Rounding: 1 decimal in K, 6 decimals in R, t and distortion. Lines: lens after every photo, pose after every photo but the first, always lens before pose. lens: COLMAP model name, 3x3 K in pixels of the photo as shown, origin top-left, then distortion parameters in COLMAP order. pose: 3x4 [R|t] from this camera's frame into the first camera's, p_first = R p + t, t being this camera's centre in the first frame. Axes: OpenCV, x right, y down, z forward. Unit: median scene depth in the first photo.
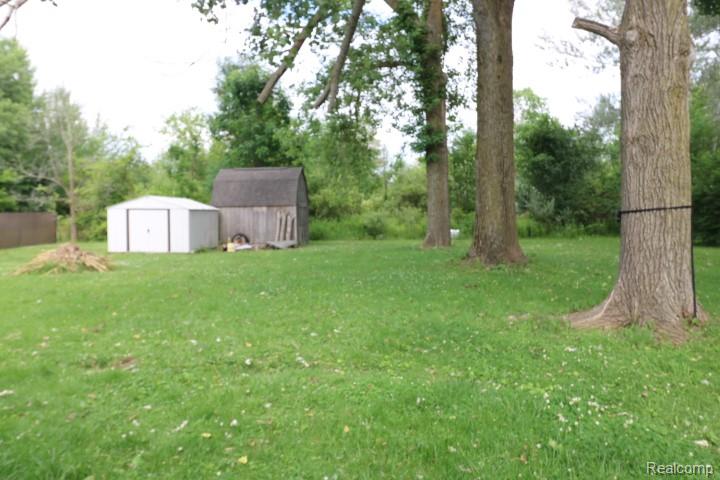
lens RADIAL K [[580.0, 0, 360.0], [0, 580.0, 240.0], [0, 0, 1]] dist [0.003623, 0.001626]
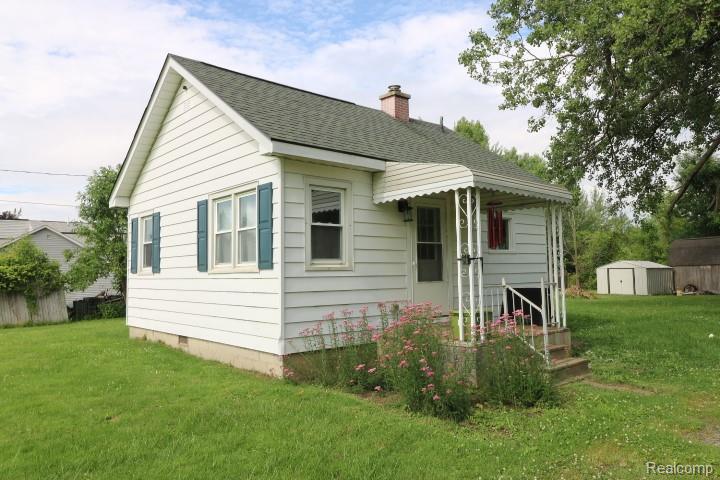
lens RADIAL K [[528.4, 0, 360.0], [0, 528.4, 240.0], [0, 0, 1]] dist [0.000292, -0.000072]
pose [[0.662646, -0.054301, -0.746962, 0.236694], [-0.024760, 0.995234, -0.094315, 0.023338], [0.748523, 0.080992, 0.658144, -0.485148]]
